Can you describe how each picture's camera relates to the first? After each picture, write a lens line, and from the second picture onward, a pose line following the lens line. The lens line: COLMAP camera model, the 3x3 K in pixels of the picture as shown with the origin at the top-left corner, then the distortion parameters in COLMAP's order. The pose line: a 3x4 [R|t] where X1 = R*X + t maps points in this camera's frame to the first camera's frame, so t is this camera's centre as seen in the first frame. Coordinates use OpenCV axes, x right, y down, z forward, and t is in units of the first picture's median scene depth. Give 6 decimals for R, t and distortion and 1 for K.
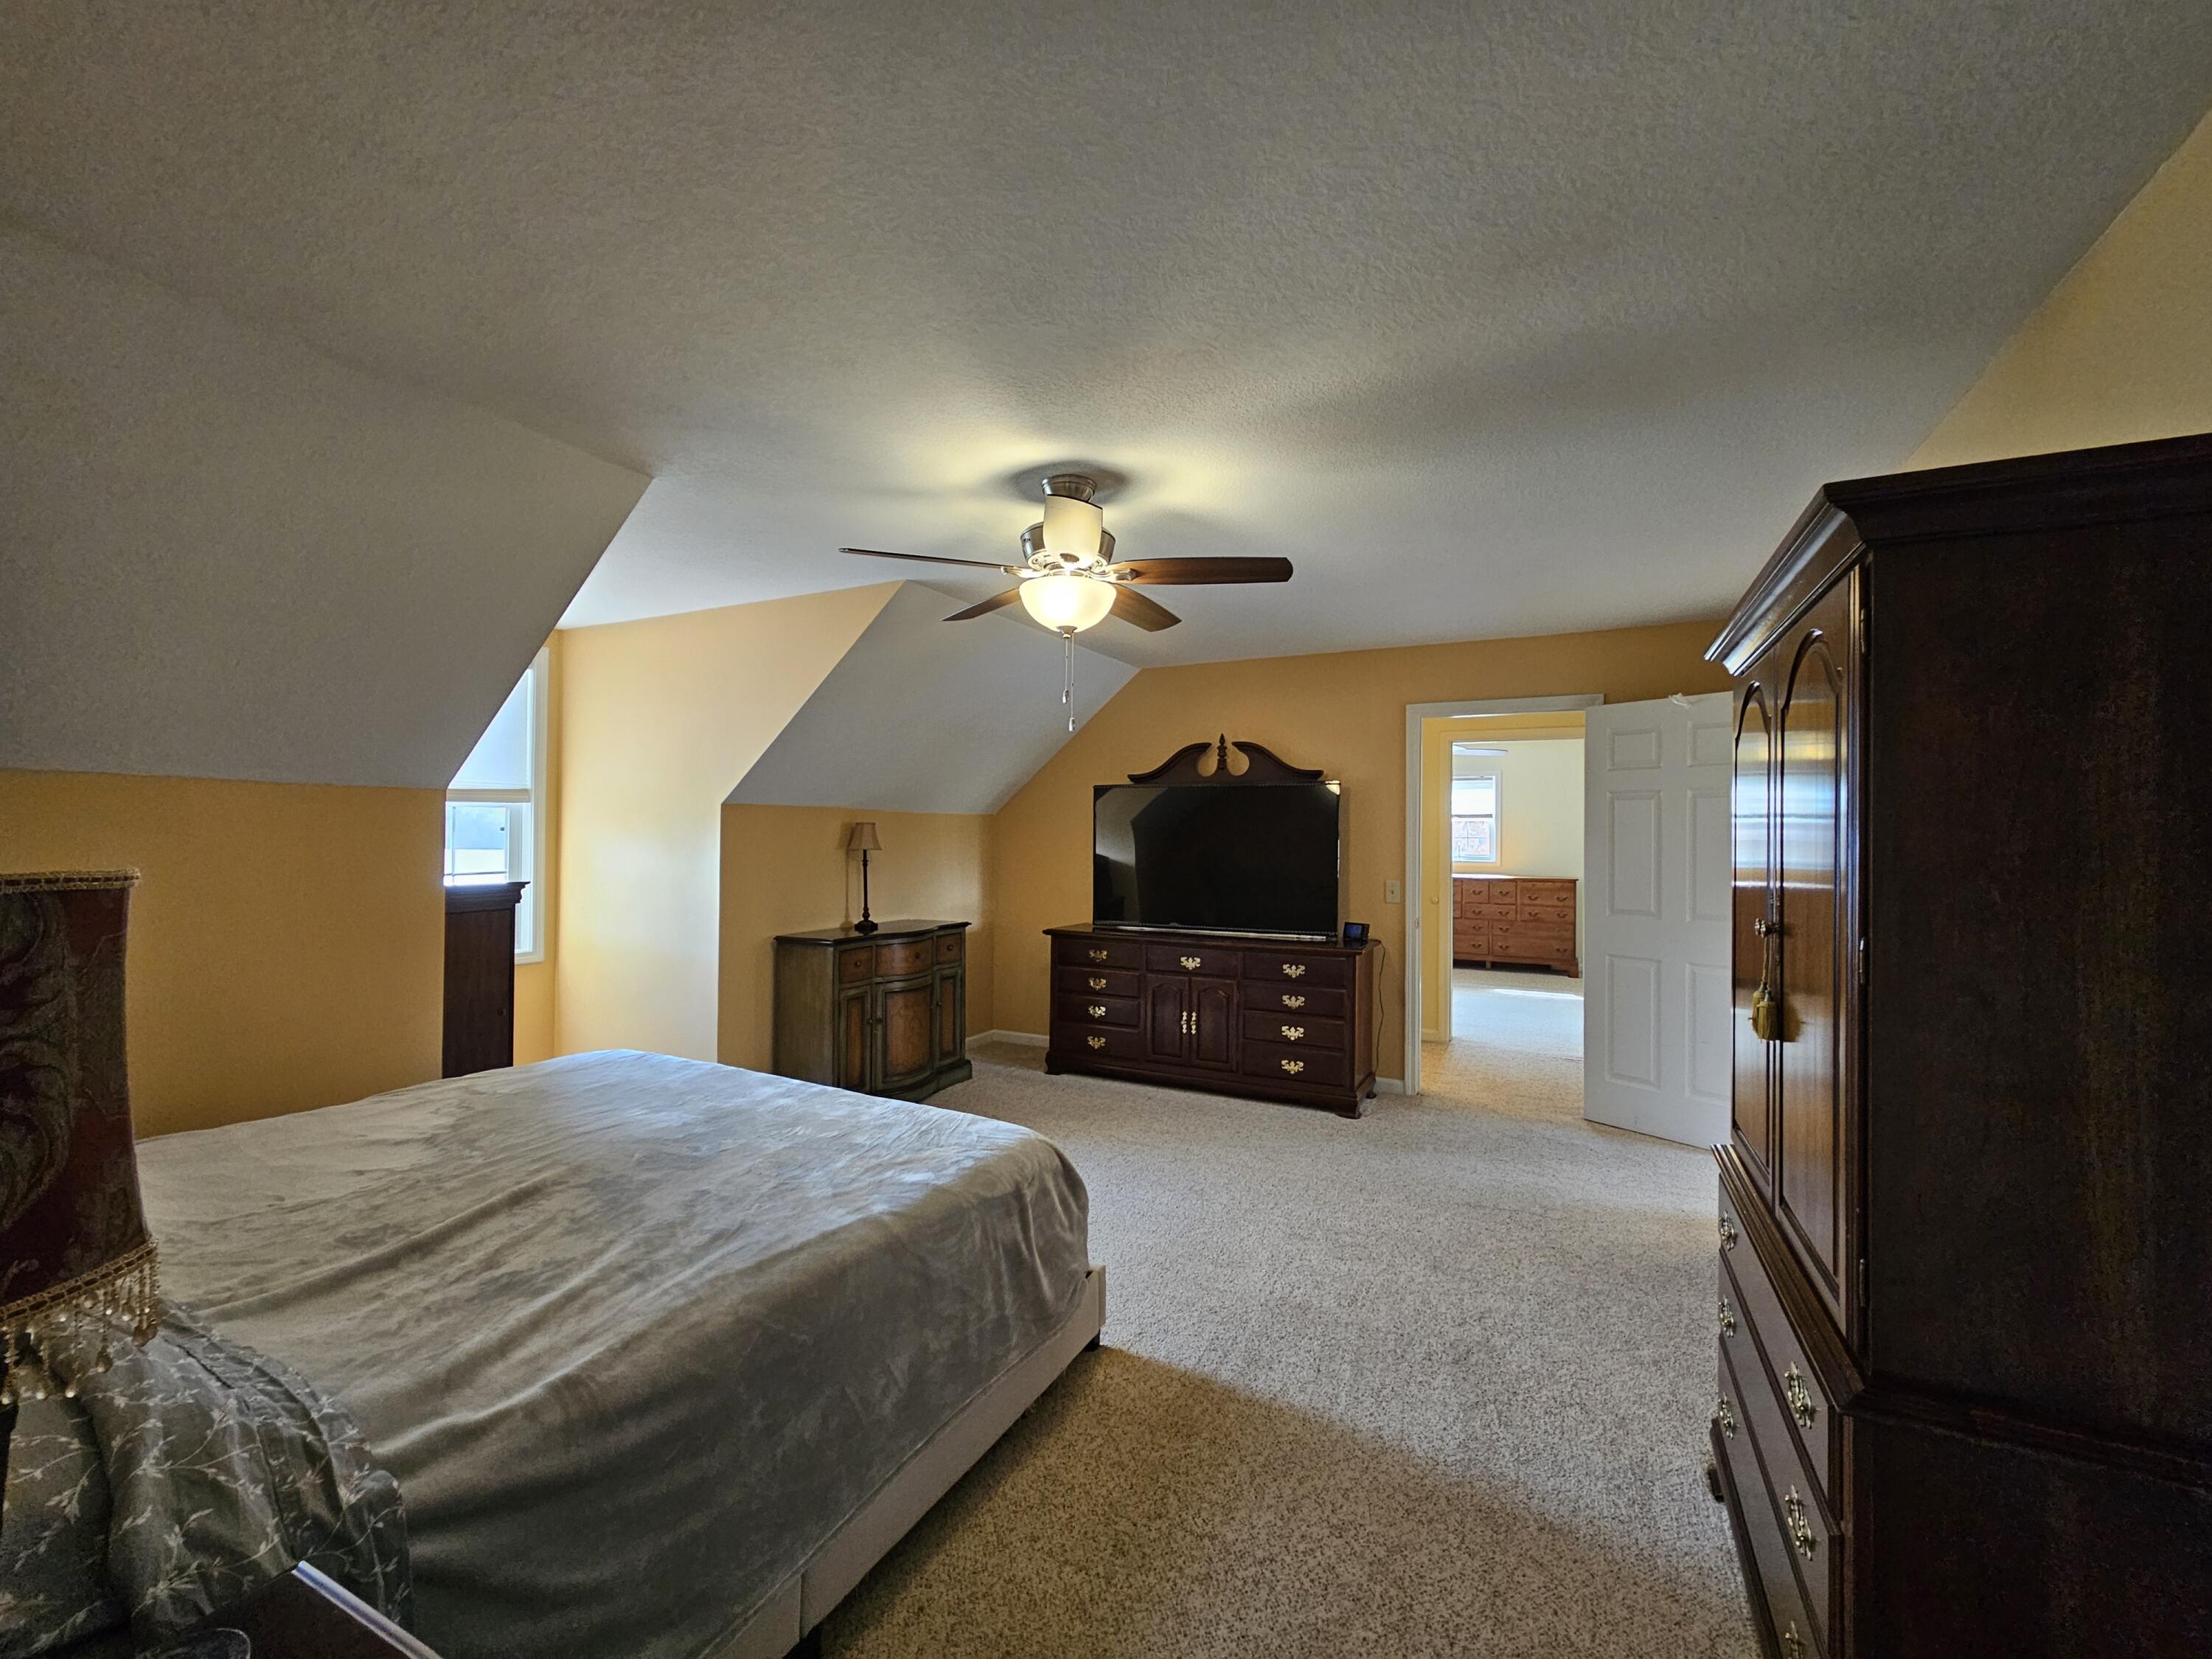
lens RADIAL K [[905.5, 0, 1104.6], [0, 905.5, 827.6], [0, 0, 1]] dist [0.001907, 0.000471]
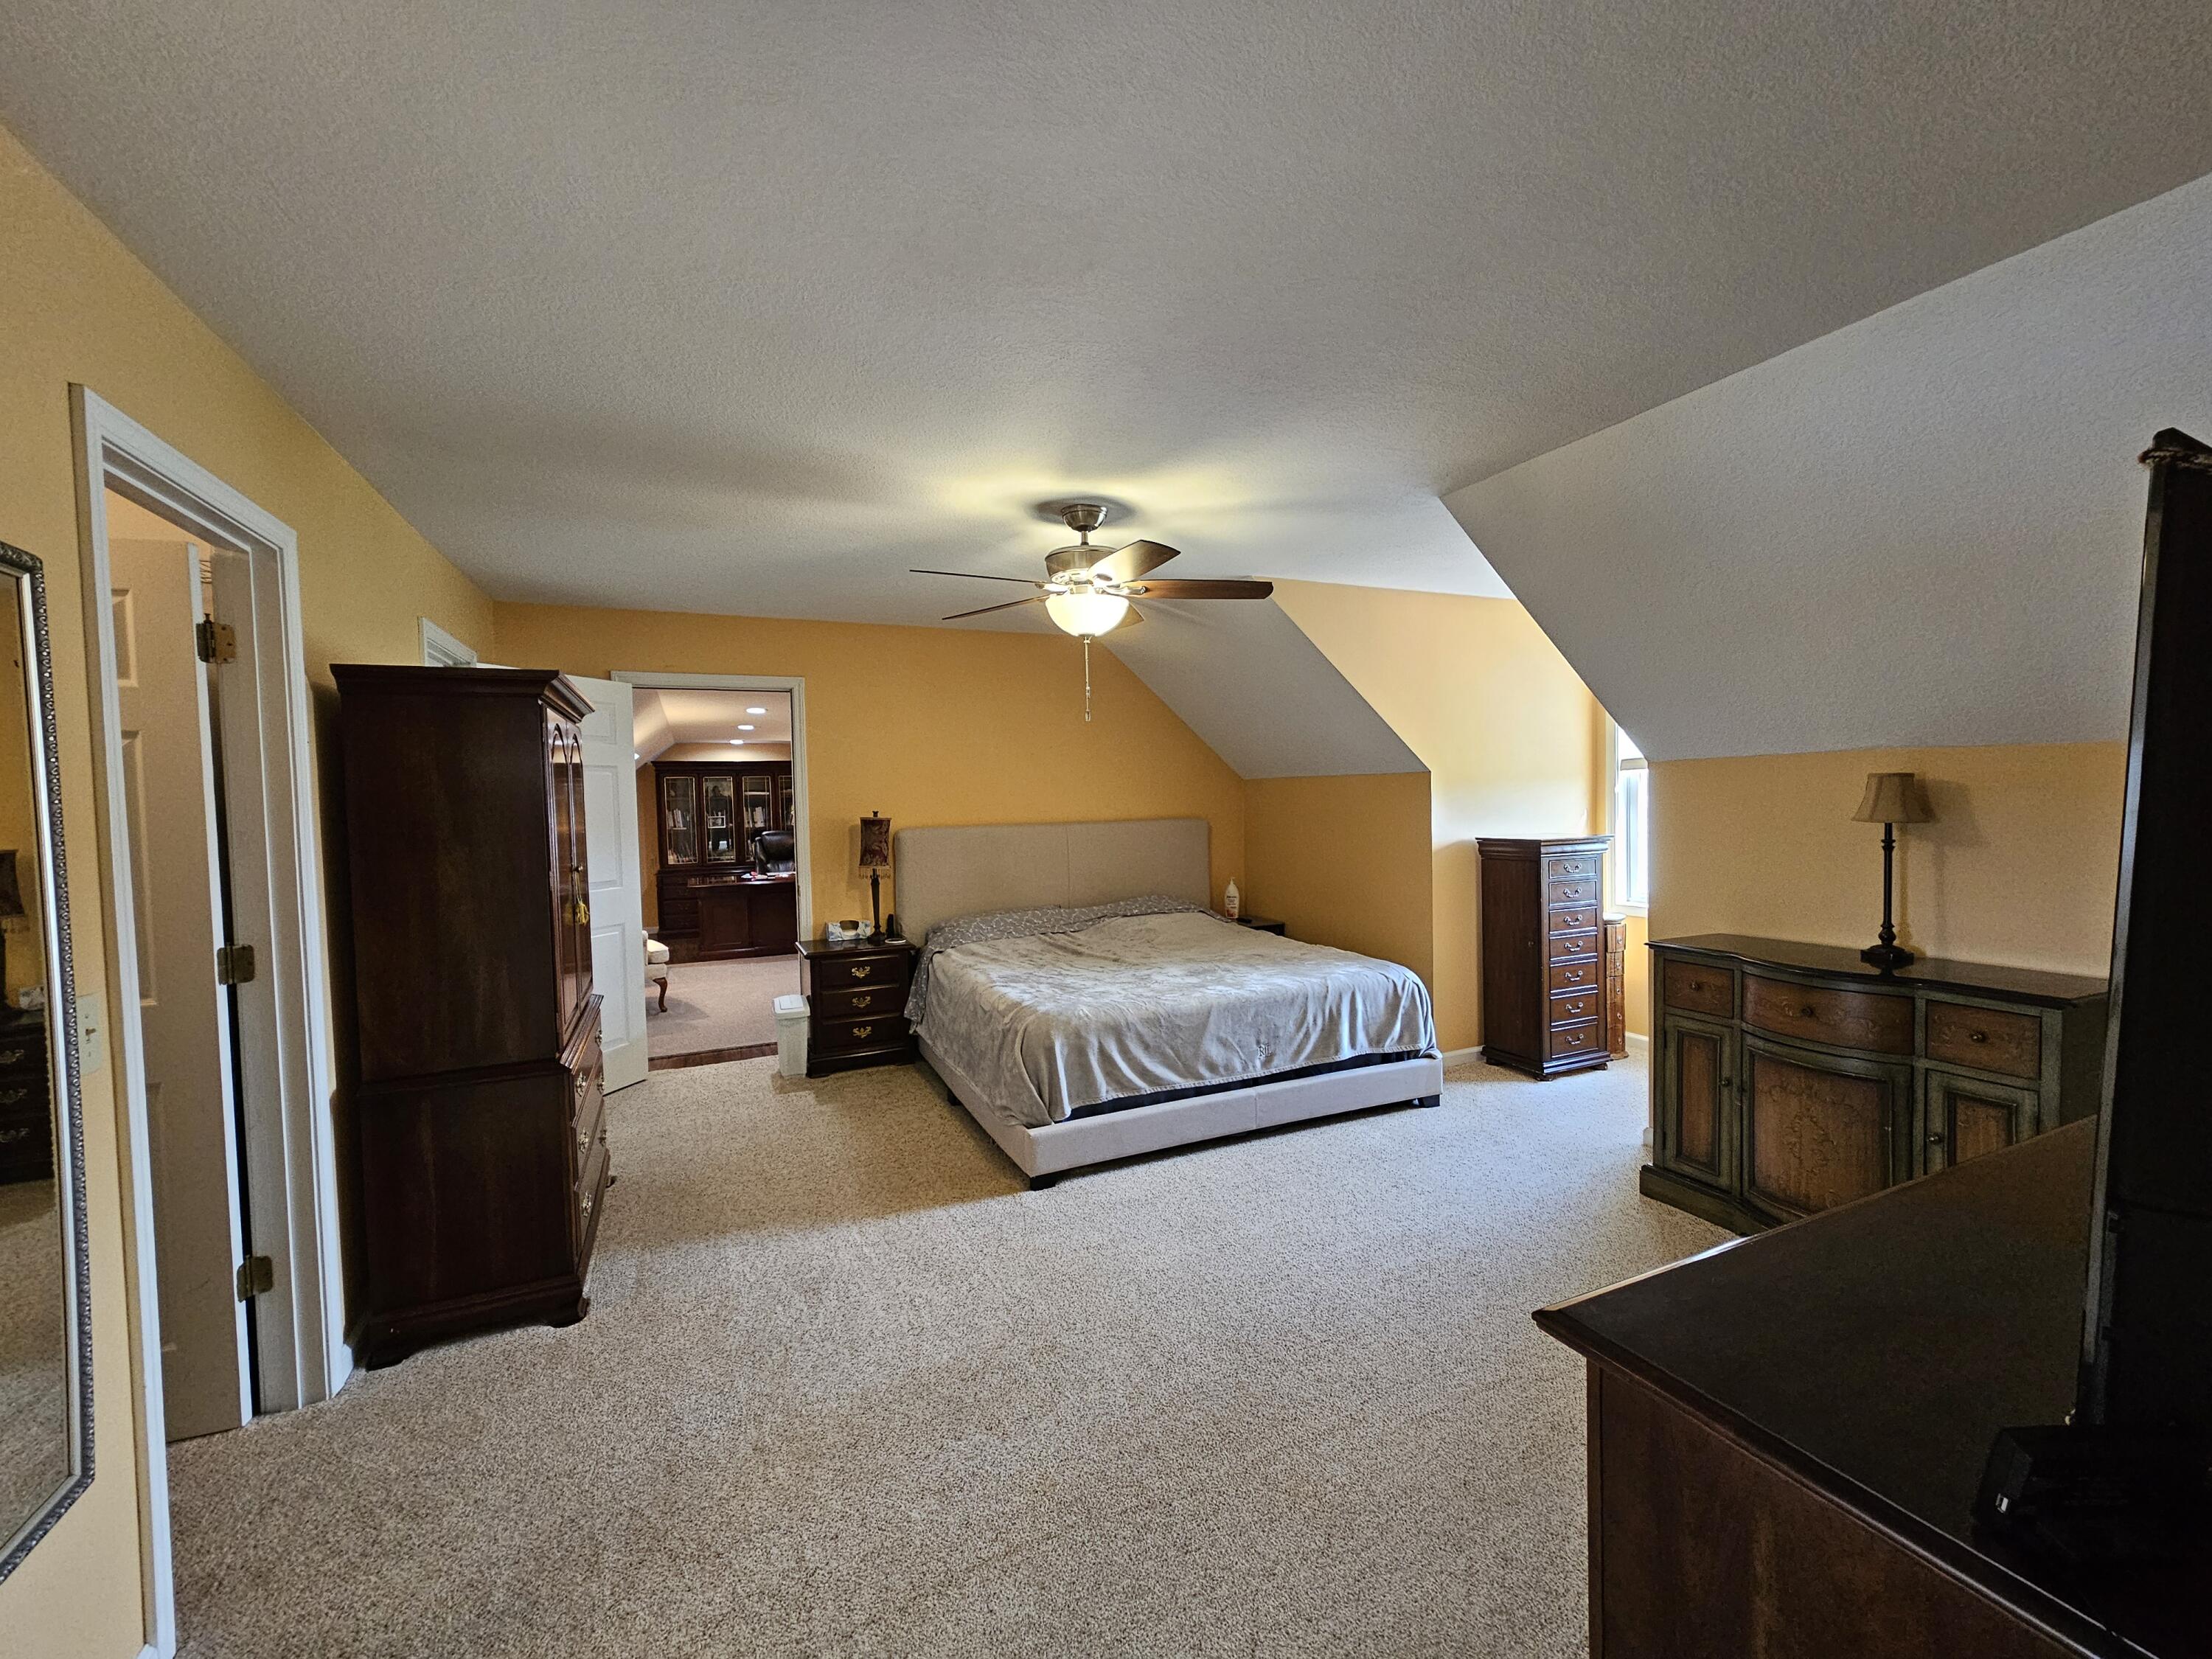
lens RADIAL K [[905.5, 0, 1104.6], [0, 905.5, 827.6], [0, 0, 1]] dist [0.001907, 0.000471]
pose [[-0.631895, 0.029967, -0.774475, 0.504454], [0.026928, 0.999498, 0.016703, 0.005799], [0.774586, -0.010301, -0.632384, 1.018302]]
